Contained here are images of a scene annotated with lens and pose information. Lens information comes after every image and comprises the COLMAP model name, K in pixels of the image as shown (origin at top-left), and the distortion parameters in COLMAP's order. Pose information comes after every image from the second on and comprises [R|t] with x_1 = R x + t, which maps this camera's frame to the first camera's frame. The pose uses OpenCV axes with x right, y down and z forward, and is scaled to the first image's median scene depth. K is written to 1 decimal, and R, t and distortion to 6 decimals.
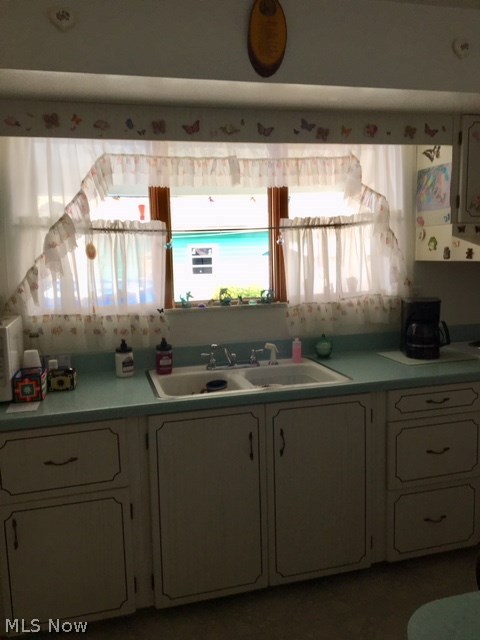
lens RADIAL K [[541.7, 0, 223.6], [0, 541.7, 331.3], [0, 0, 1]] dist [0.063146, -0.067622]
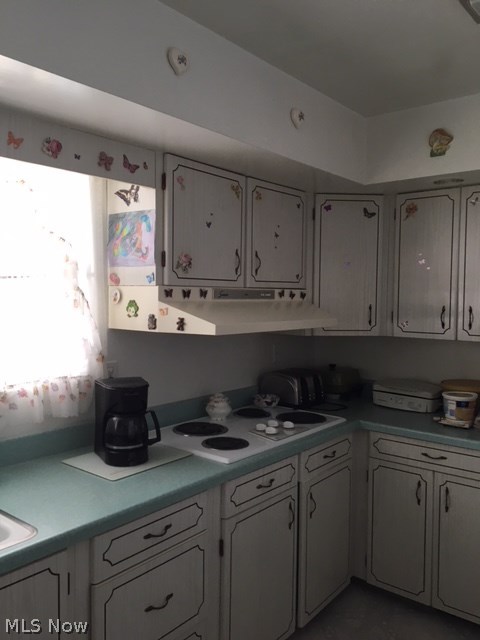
lens RADIAL K [[541.7, 0, 241.4], [0, 541.7, 318.6], [0, 0, 1]] dist [0.063146, -0.067622]
pose [[0.796072, 0.006261, 0.605169, 0.039336], [0.054121, 0.995204, -0.081490, -0.077097], [-0.602776, 0.097625, 0.791915, 0.304499]]
